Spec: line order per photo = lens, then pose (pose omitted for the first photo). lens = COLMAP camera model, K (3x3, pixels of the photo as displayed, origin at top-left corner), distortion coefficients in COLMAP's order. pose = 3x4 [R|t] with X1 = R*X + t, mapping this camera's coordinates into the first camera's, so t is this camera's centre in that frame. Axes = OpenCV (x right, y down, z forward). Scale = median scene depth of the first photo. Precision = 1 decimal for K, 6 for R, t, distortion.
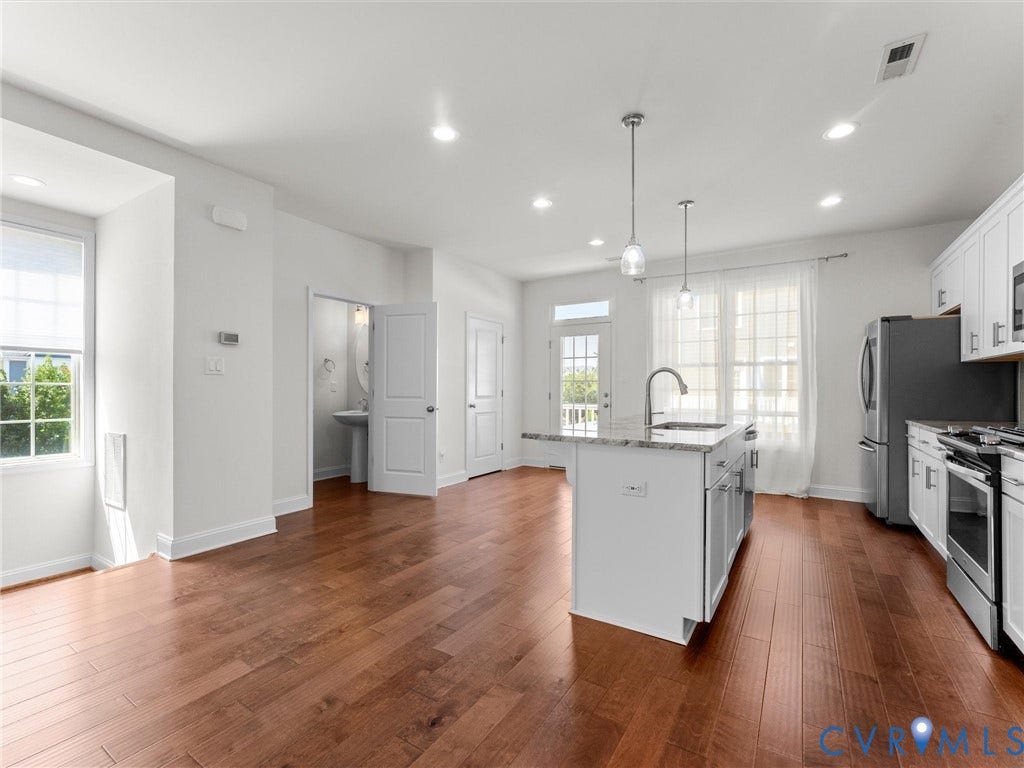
lens RADIAL K [[458.9, 0, 509.6], [0, 458.9, 388.7], [0, 0, 1]] dist [-0.000420, -0.000257]
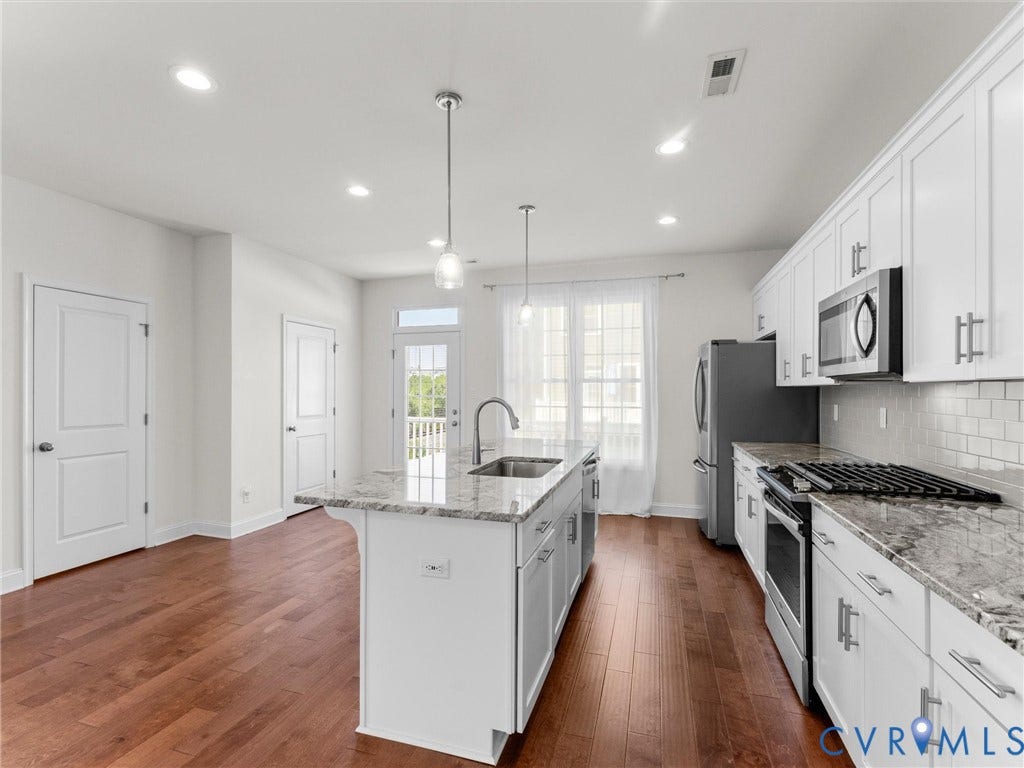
lens RADIAL K [[478.3, 0, 507.2], [0, 478.3, 391.1], [0, 0, 1]] dist [-0.001312, -0.000615]
pose [[0.964725, -0.003133, 0.263240, 0.105926], [0.002471, 0.999993, 0.002845, -0.051220], [-0.263247, -0.002094, 0.964726, 0.110393]]
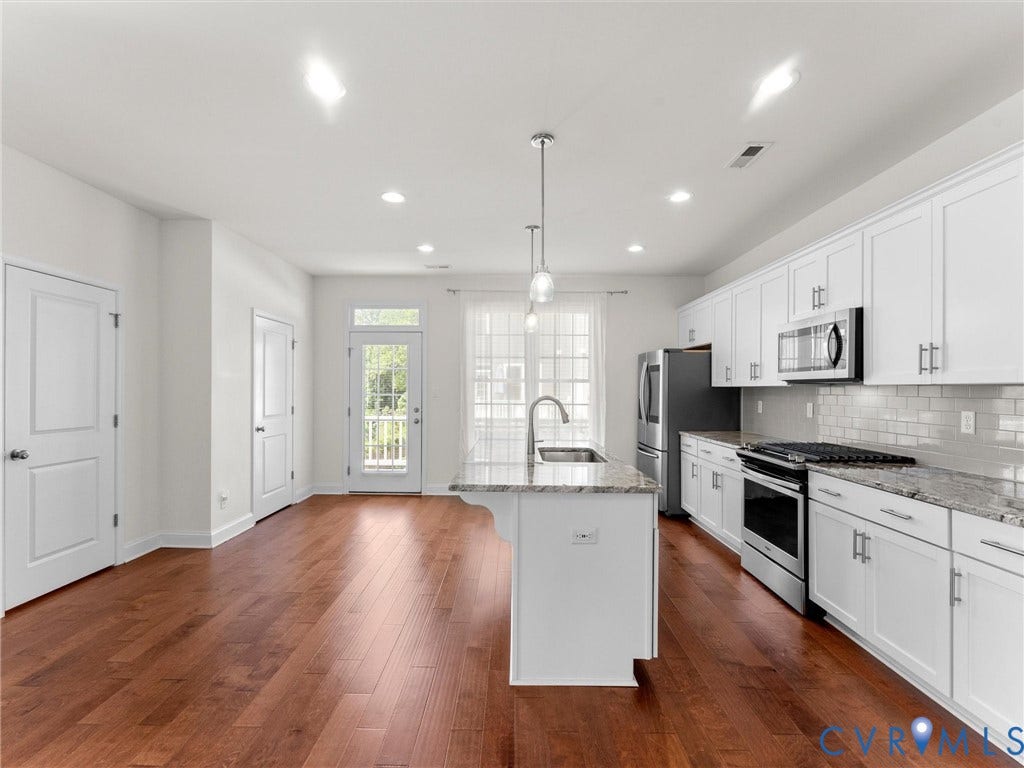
lens RADIAL K [[467.7, 0, 506.8], [0, 467.7, 389.7], [0, 0, 1]] dist [-0.001274, -0.000441]
pose [[0.852359, -0.001250, 0.522955, -0.222788], [-0.001045, 0.999991, 0.004093, -0.053528], [-0.522956, -0.004035, 0.852350, 0.156705]]
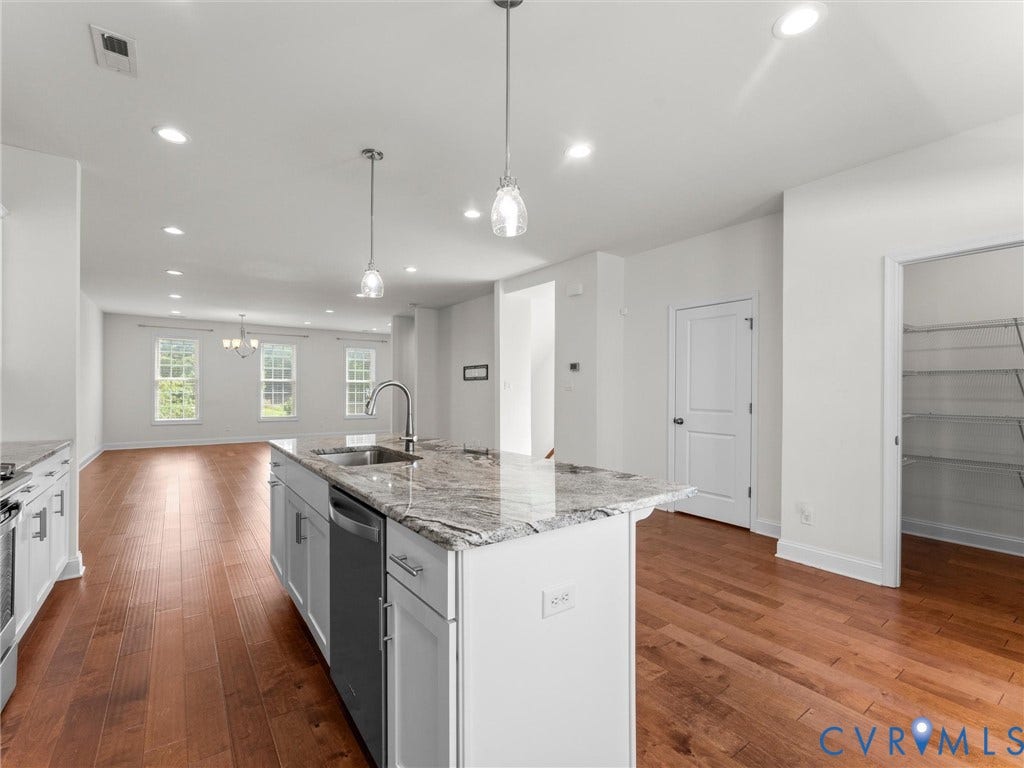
lens RADIAL K [[462.6, 0, 507.3], [0, 462.6, 390.7], [0, 0, 1]] dist [0.003236, -0.003646]
pose [[-0.373956, -0.002419, -0.927443, 0.854100], [-0.005203, 0.999986, -0.000510, -0.024655], [0.927432, 0.004635, -0.373963, 1.257489]]
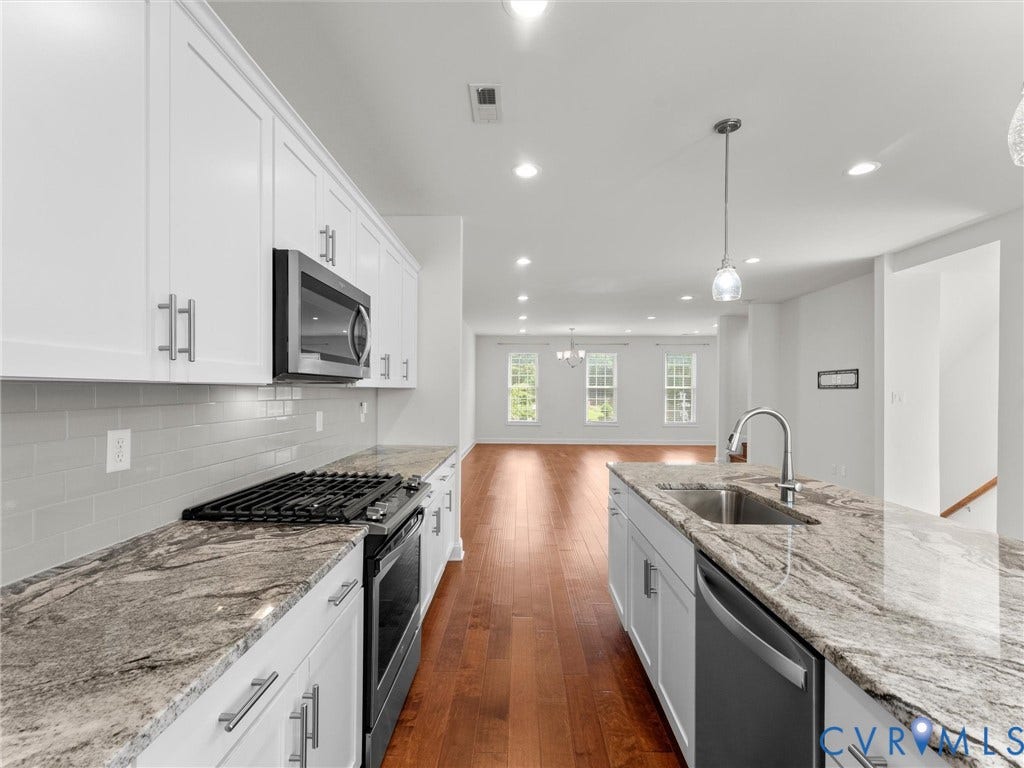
lens RADIAL K [[462.6, 0, 507.3], [0, 462.6, 390.7], [0, 0, 1]] dist [0.003236, -0.003646]
pose [[-0.858597, -0.007962, -0.512589, 0.799511], [-0.008713, 0.999962, -0.000938, -0.054686], [0.512577, 0.003660, -0.858633, 1.144733]]
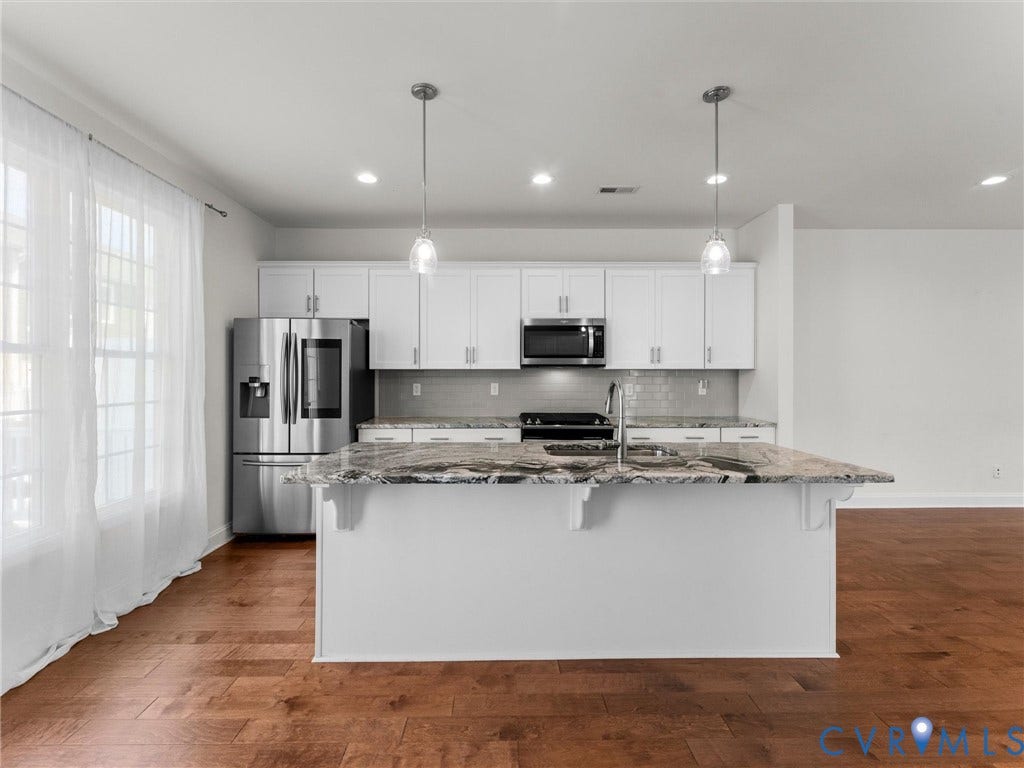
lens RADIAL K [[464.8, 0, 504.0], [0, 464.8, 373.3], [0, 0, 1]] dist [-0.001265, -0.000270]
pose [[-0.539496, 0.000525, 0.841988, -0.181790], [-0.001345, 0.999998, -0.001486, -0.045917], [-0.841987, -0.001934, -0.539494, 1.330621]]
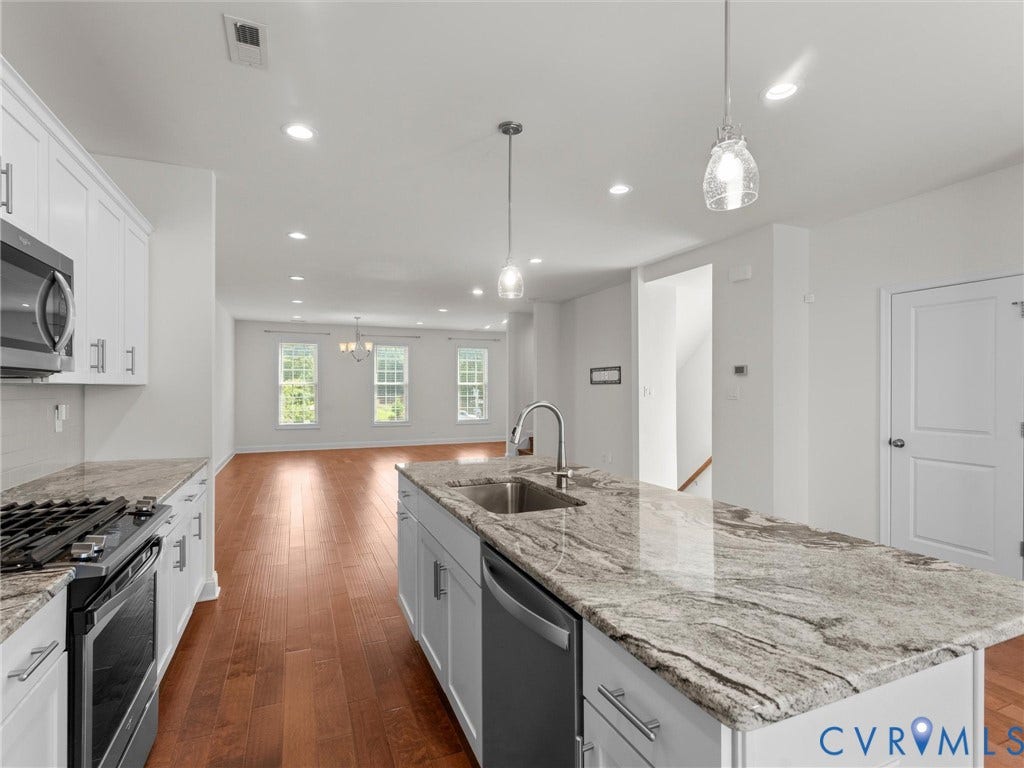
lens RADIAL K [[508.5, 0, 507.5], [0, 508.5, 387.4], [0, 0, 1]] dist [0.000948, -0.001976]
pose [[-0.571587, -0.003695, -0.820533, 0.807157], [-0.001335, 0.999993, -0.003573, -0.053191], [0.820540, -0.000947, -0.571588, 1.158951]]
